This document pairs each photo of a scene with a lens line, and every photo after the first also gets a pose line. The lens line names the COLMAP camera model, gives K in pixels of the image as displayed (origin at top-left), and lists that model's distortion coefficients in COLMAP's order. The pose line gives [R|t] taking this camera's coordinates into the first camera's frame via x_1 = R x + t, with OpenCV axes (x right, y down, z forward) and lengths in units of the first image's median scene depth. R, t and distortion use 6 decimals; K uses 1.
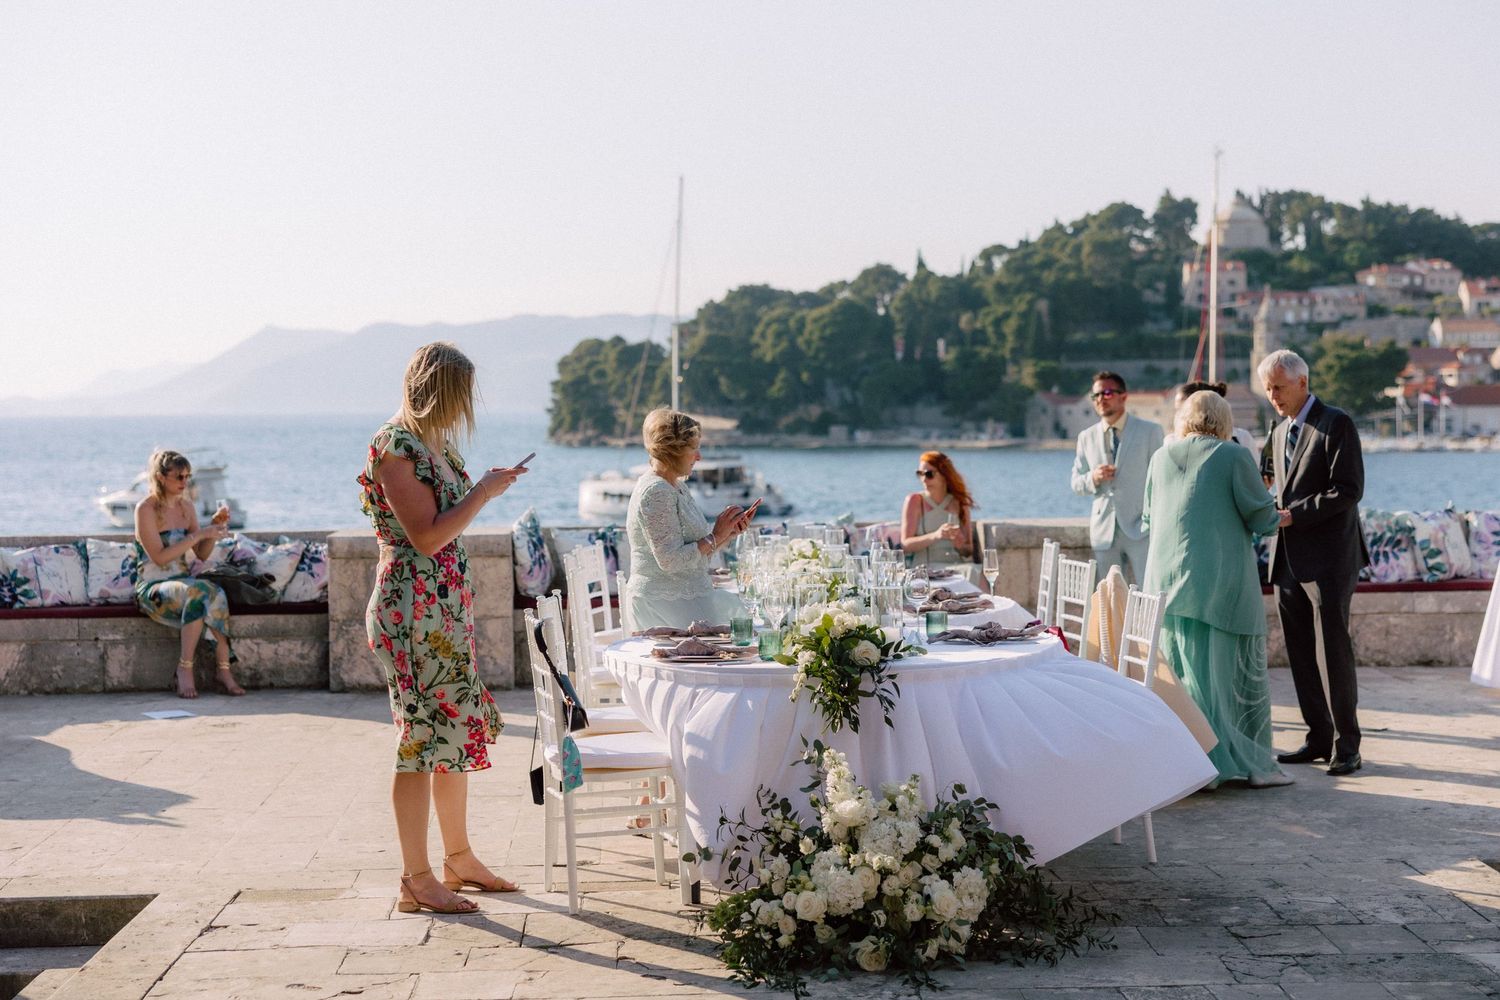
lens RADIAL K [[2422.8, 0, 748.1], [0, 2422.8, 502.9], [0, 0, 1]] dist [0.012062, 0.000000]
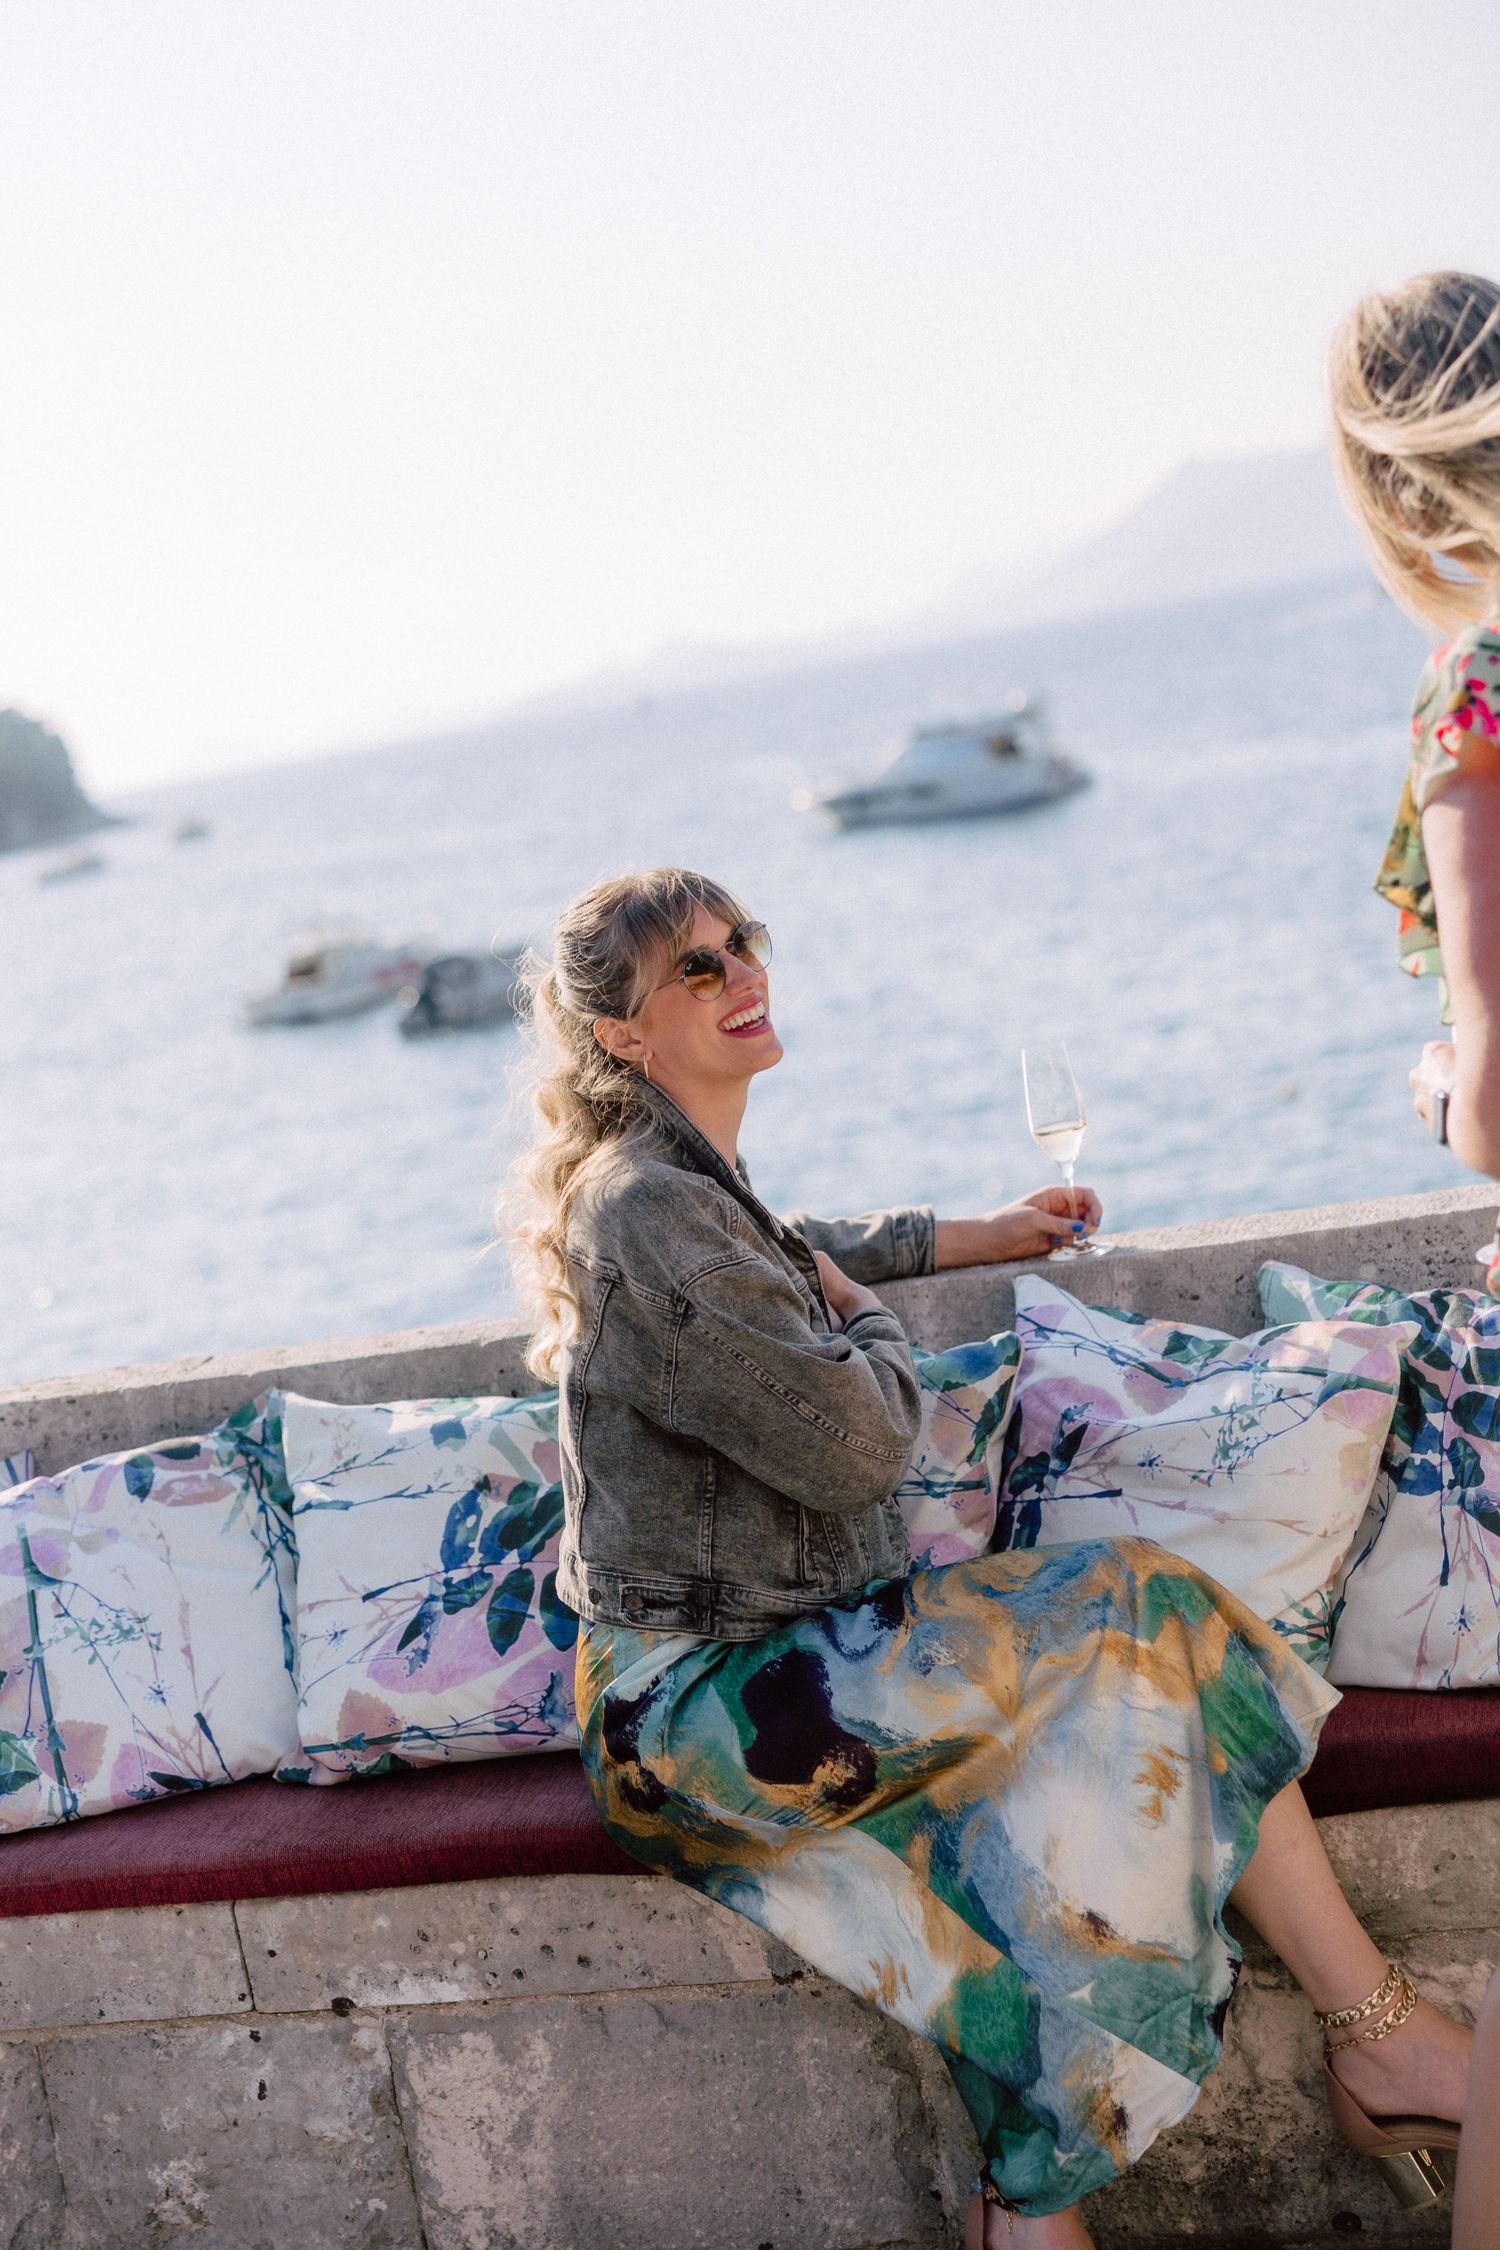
lens RADIAL K [[3750.8, 0, 750.4], [0, 3750.8, 1124.1], [0, 0, 1]] dist [0.045529, 0.000000]
pose [[0.937947, -0.121506, -0.324794, -0.140582], [0.156164, 0.984258, 0.082760, -0.025881], [0.309625, -0.128346, 0.942157, 0.746657]]
